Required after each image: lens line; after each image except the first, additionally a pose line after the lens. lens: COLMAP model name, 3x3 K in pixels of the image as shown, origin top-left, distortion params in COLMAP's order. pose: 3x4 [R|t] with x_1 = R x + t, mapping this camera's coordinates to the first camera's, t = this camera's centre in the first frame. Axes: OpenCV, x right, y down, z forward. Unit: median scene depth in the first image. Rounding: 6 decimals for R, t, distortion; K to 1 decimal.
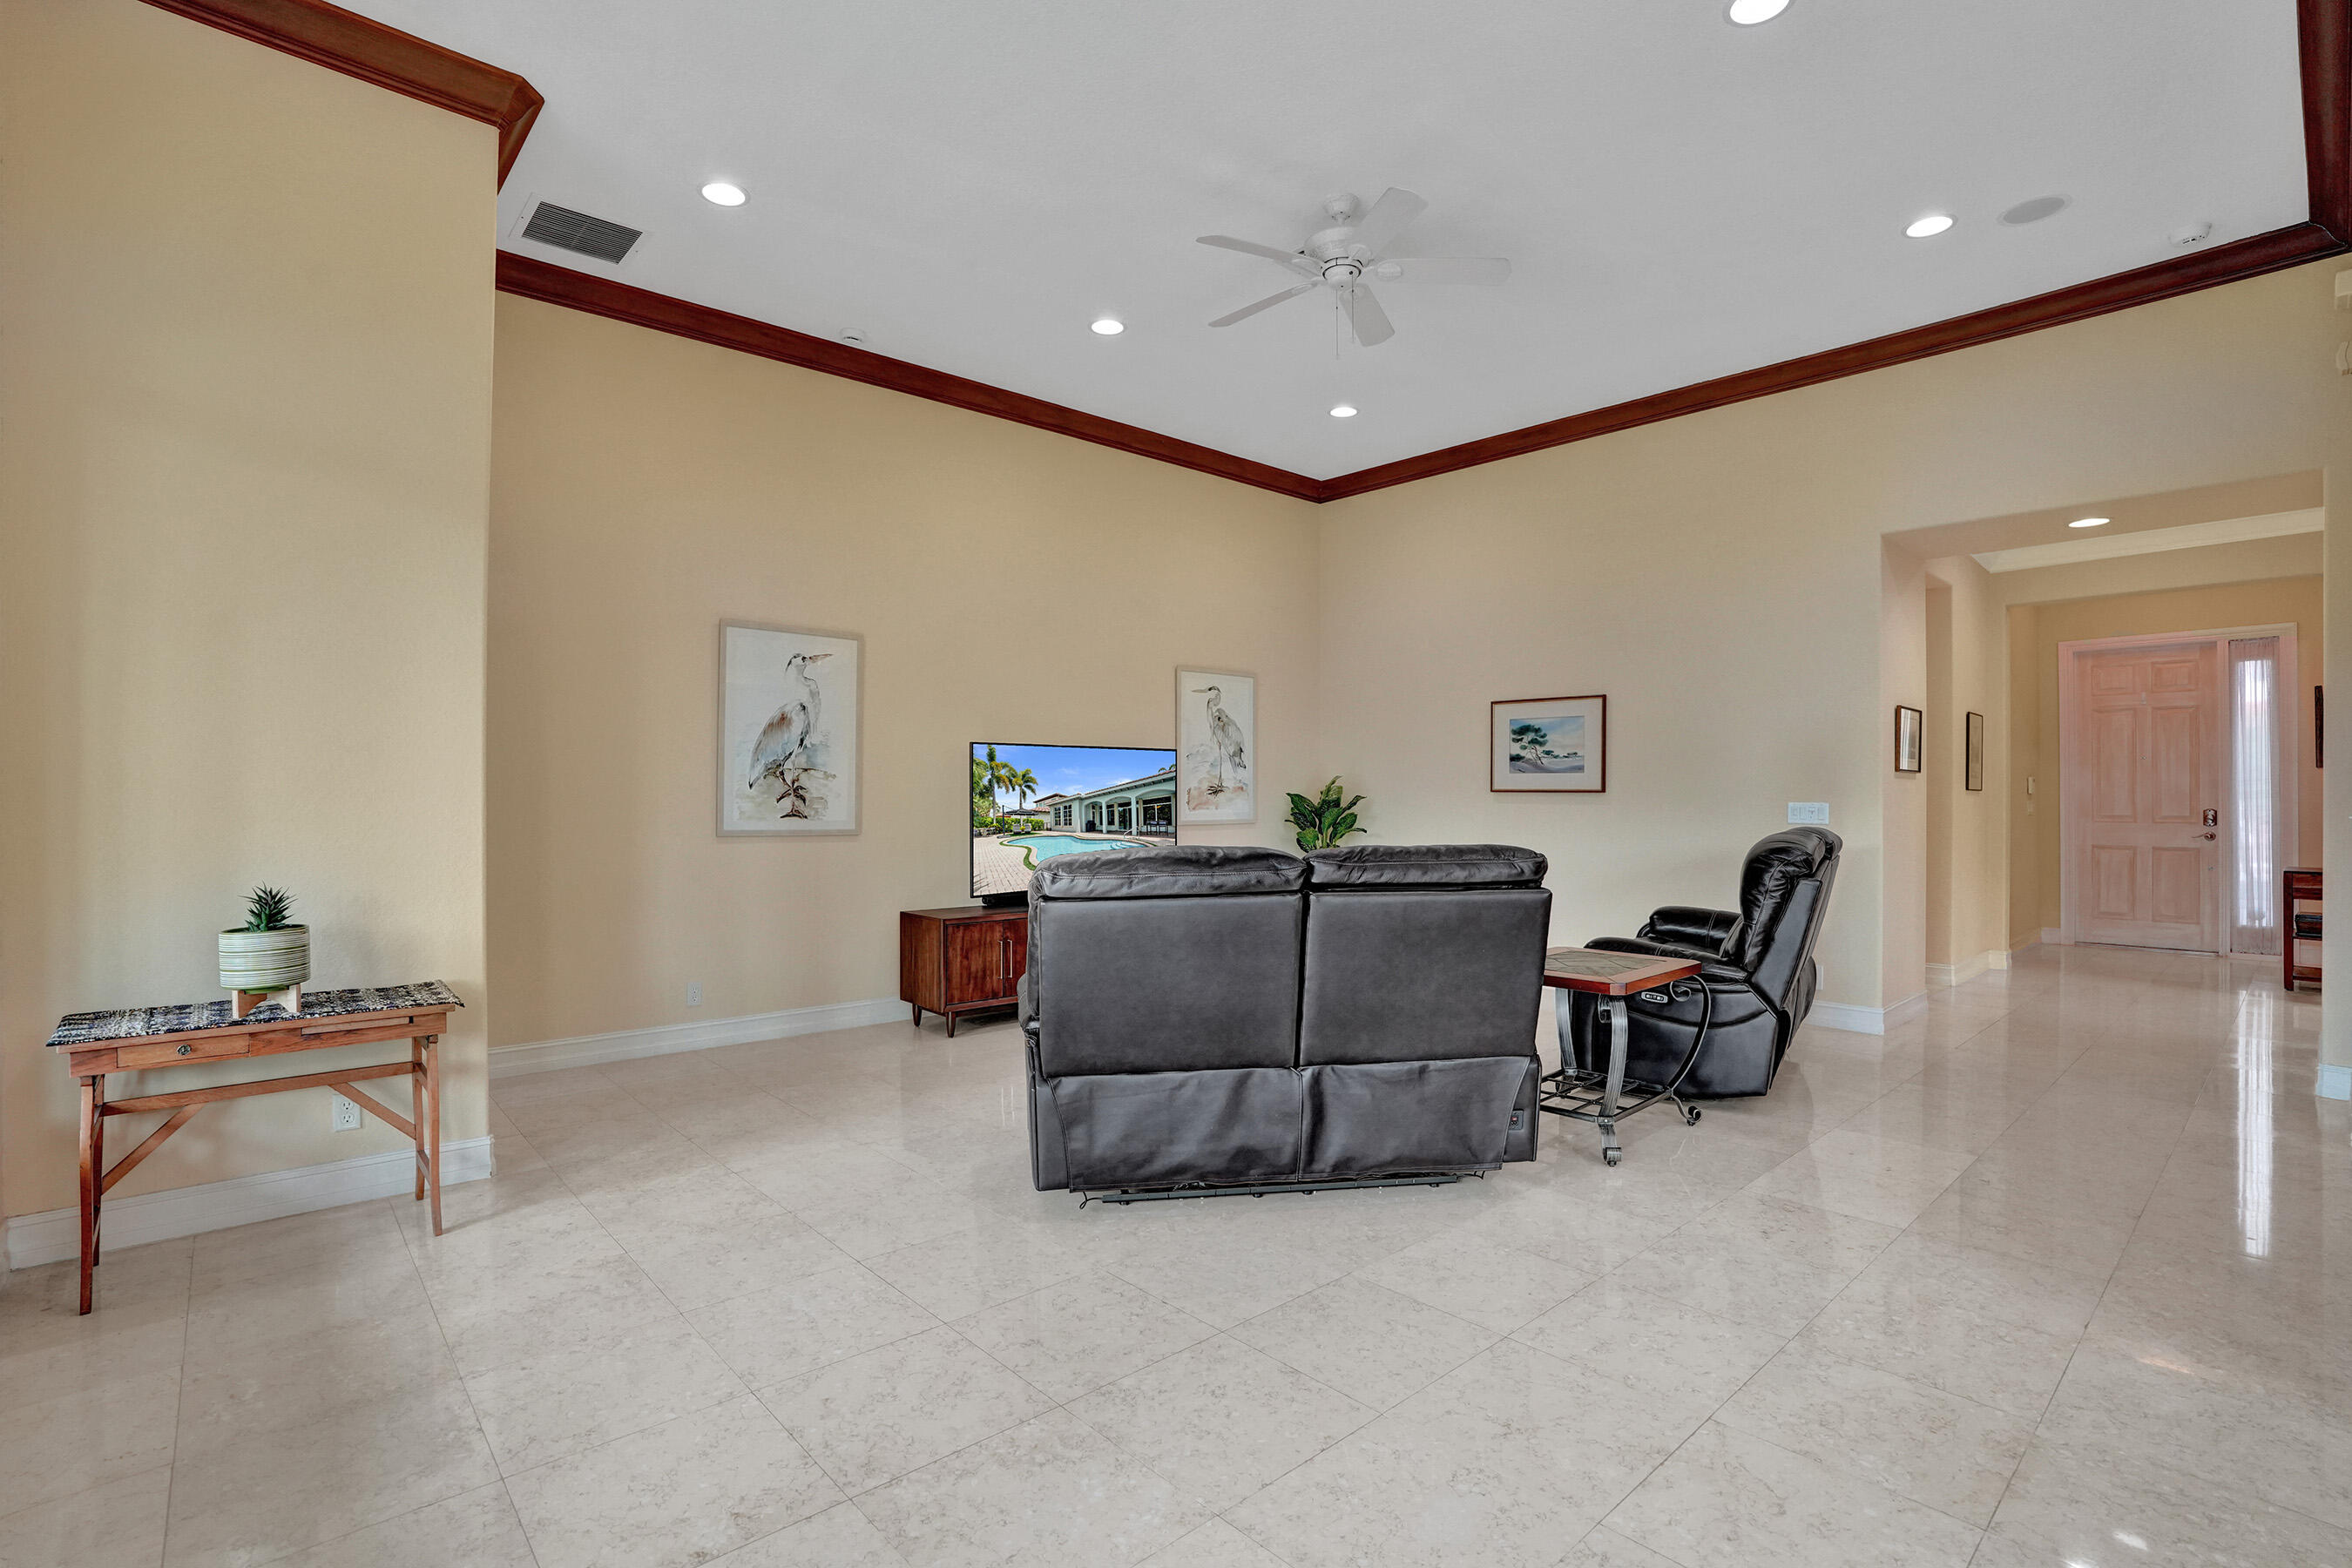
lens RADIAL K [[1099.1, 0, 1179.5], [0, 1099.1, 800.0], [0, 0, 1]] dist [-0.064294, 0.023322]
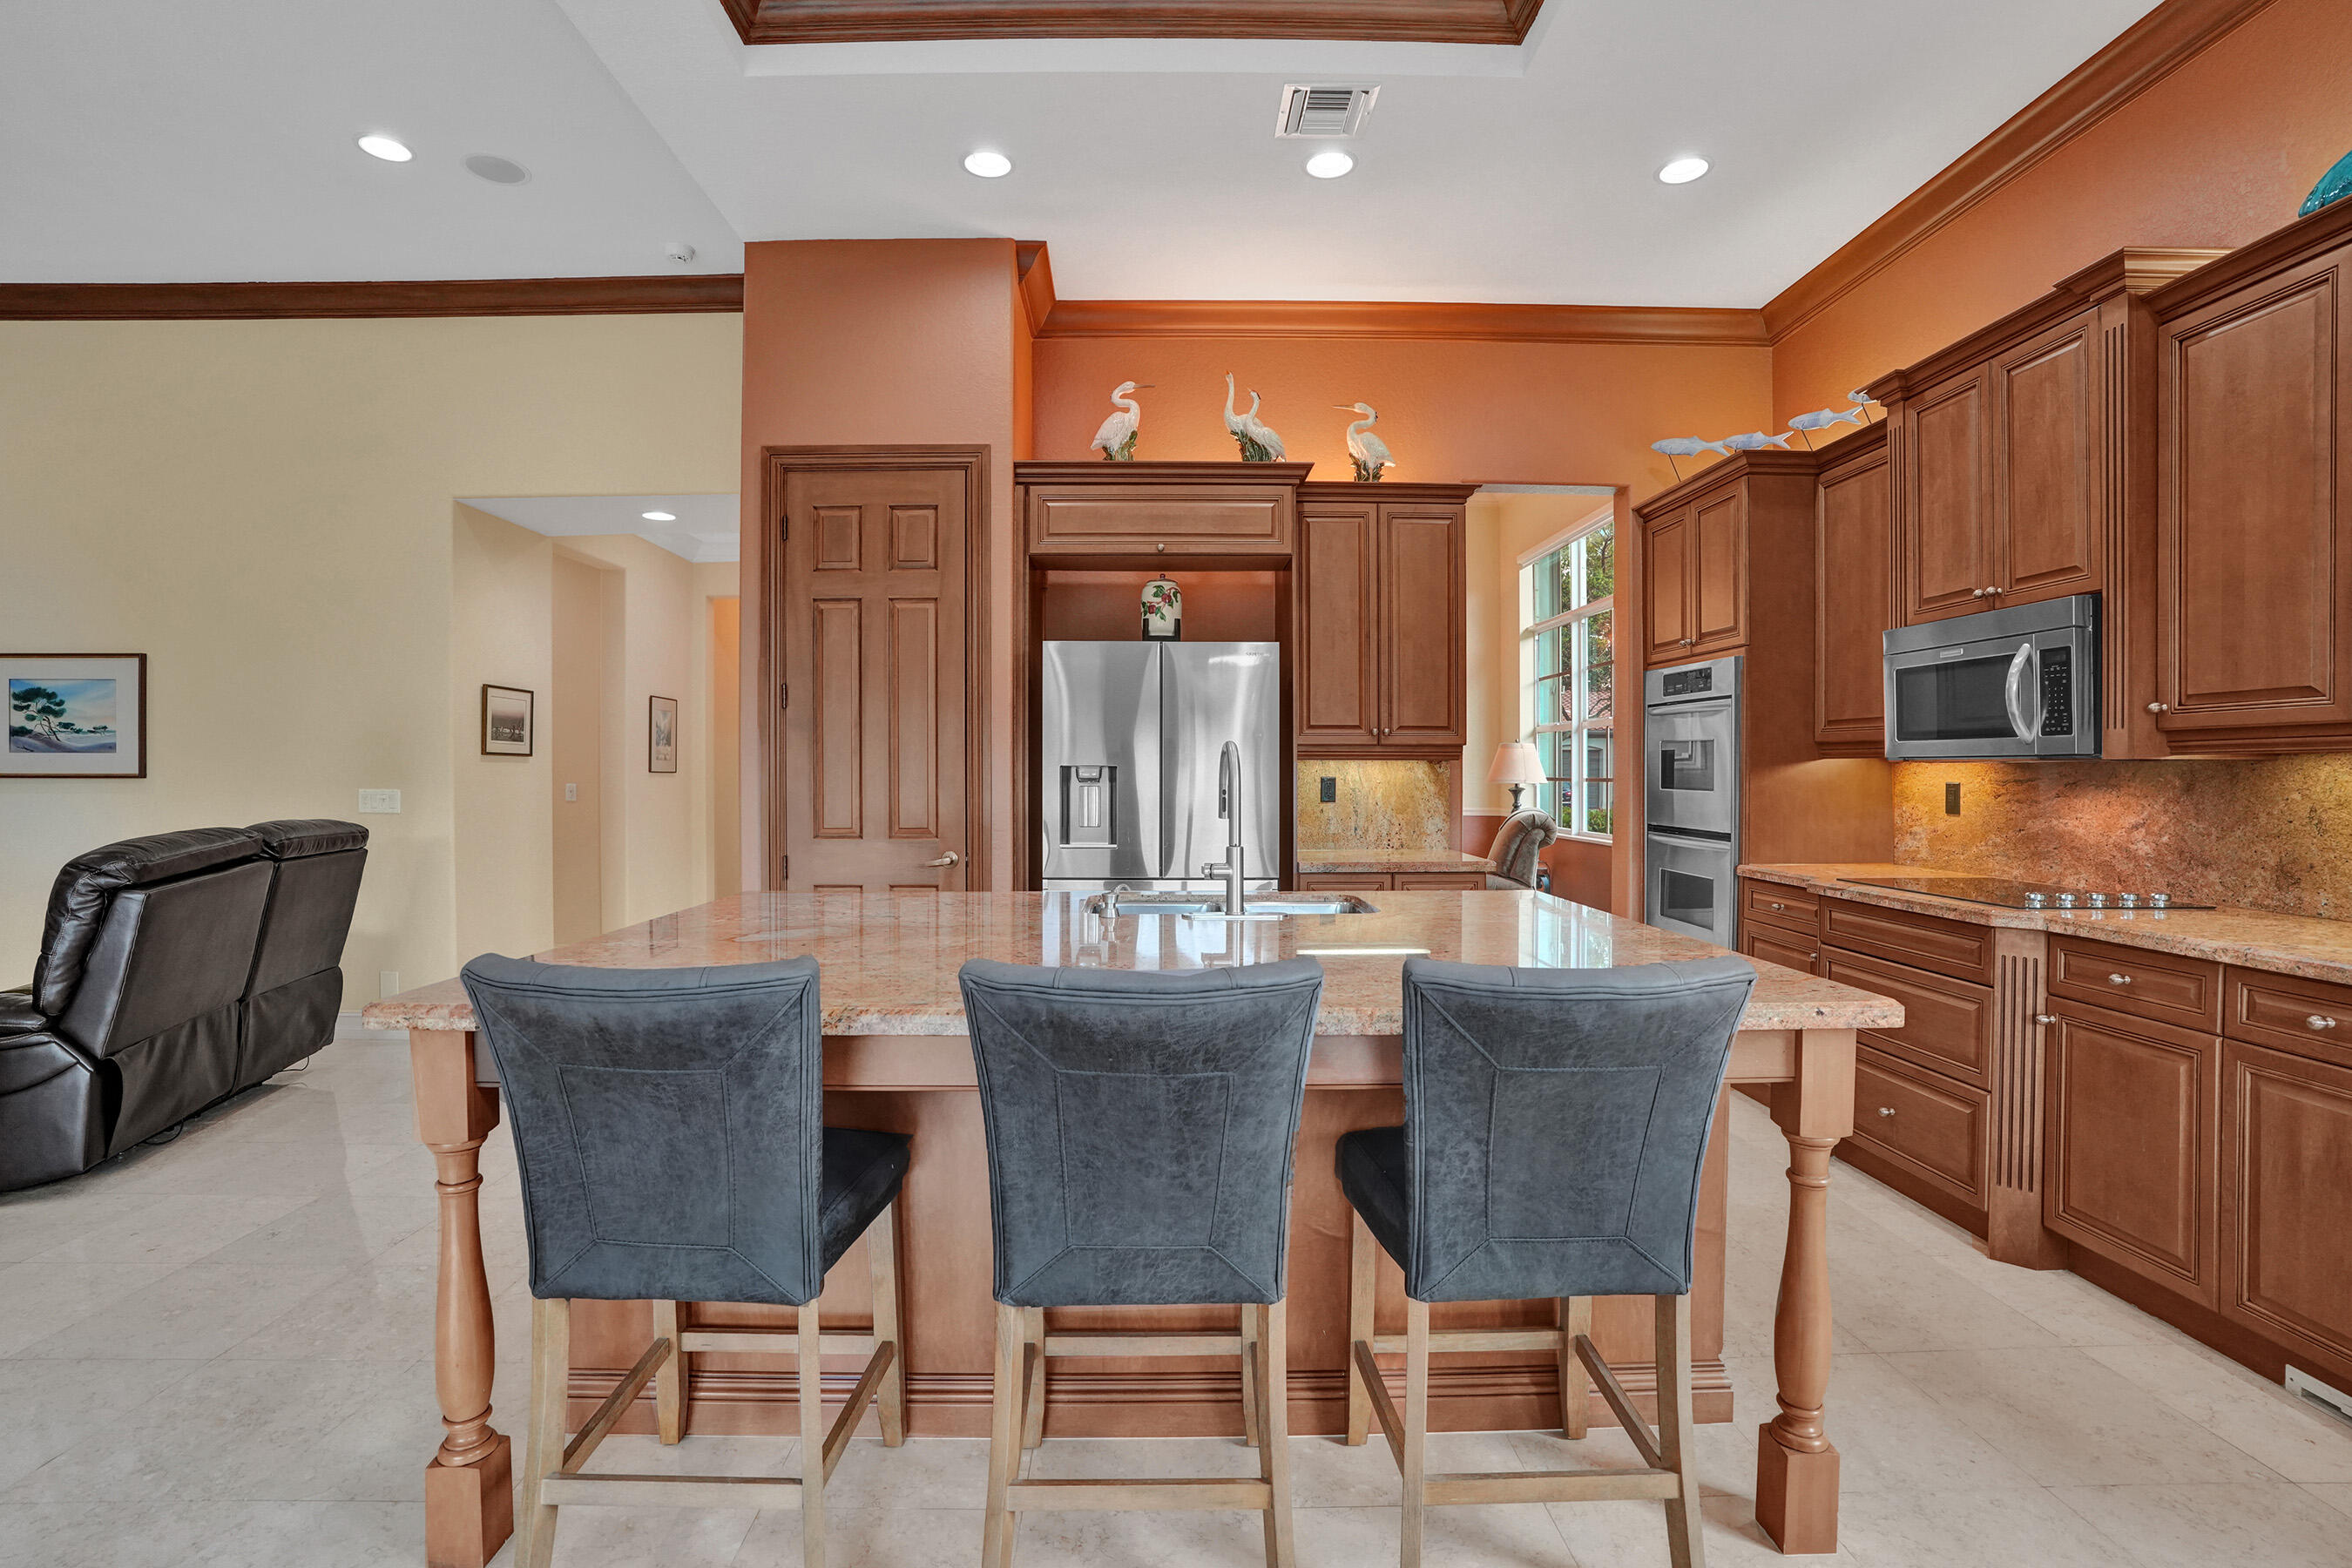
lens RADIAL K [[1099.1, 0, 1187.1], [0, 1099.1, 777.8], [0, 0, 1]] dist [-0.064294, 0.023322]
pose [[0.661143, -0.001718, 0.750258, 0.329197], [0.003623, 0.999993, -0.000902, -0.004316], [-0.750252, 0.003315, 0.661144, -0.065478]]
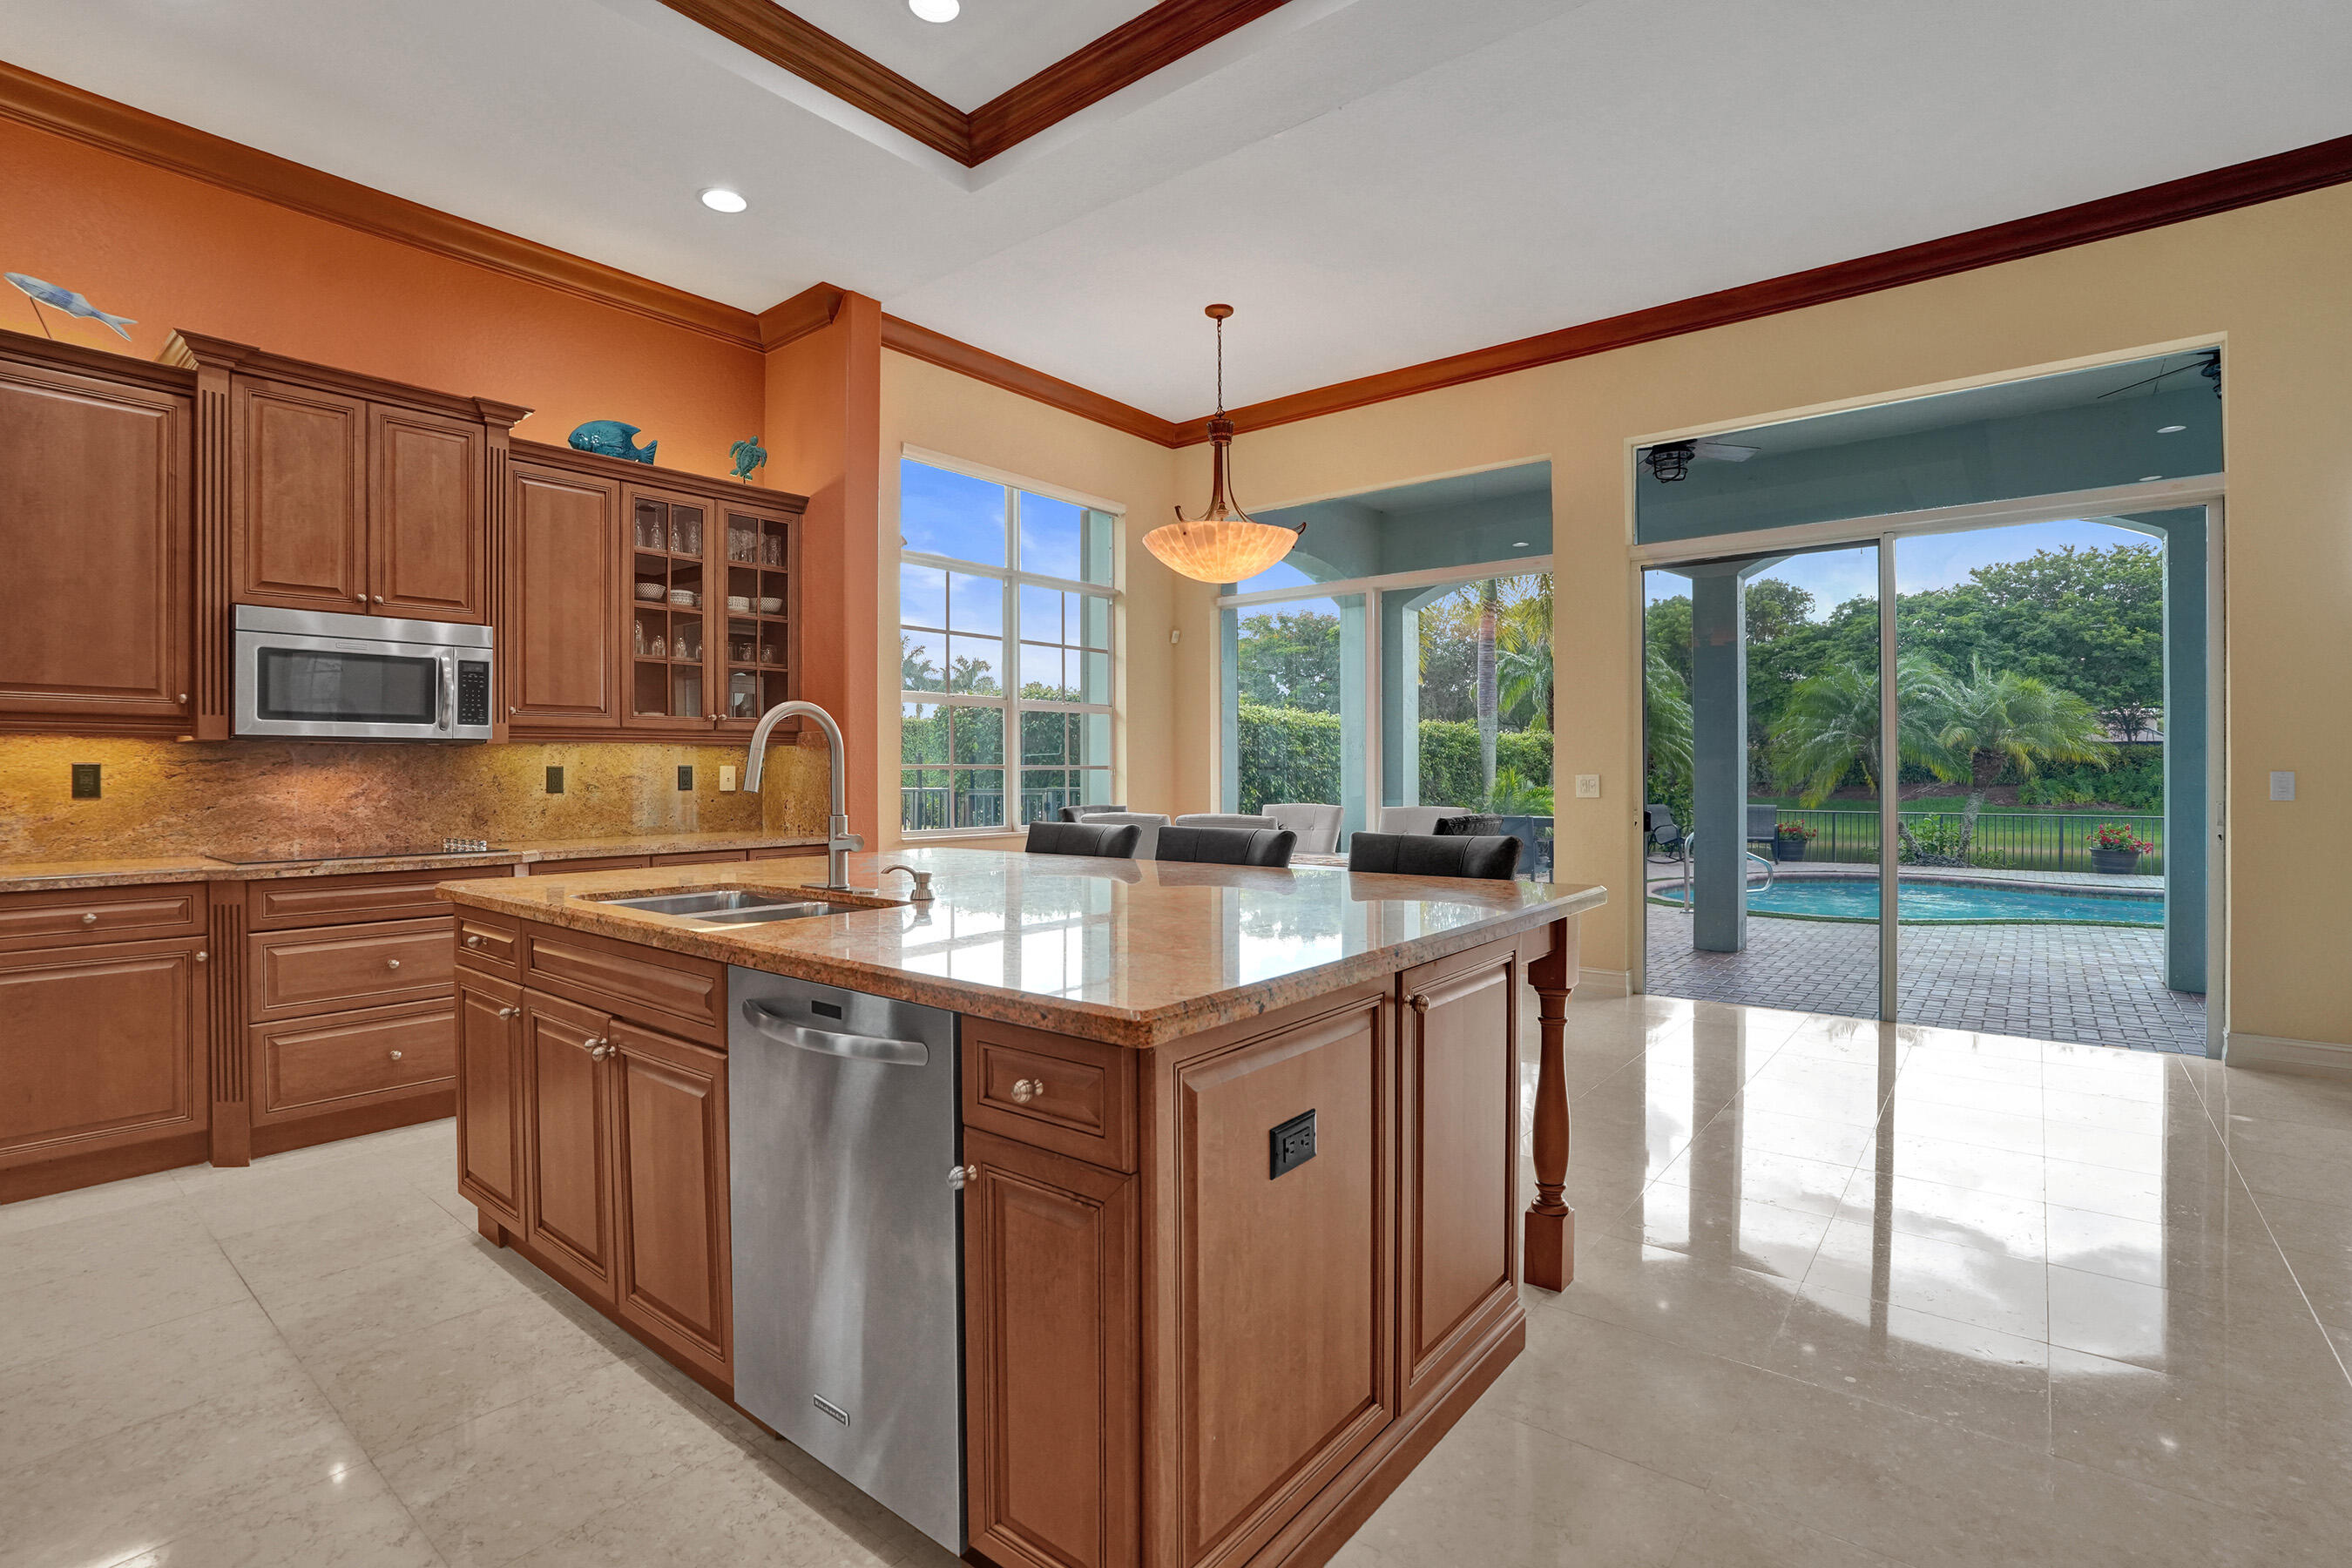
lens RADIAL K [[1099.1, 0, 1187.6], [0, 1099.1, 773.0], [0, 0, 1]] dist [-0.064294, 0.023322]
pose [[-0.989966, 0.008443, -0.141054, 0.576652], [0.007343, 0.999938, 0.008320, 0.003826], [0.141116, 0.007201, -0.989967, 0.595546]]
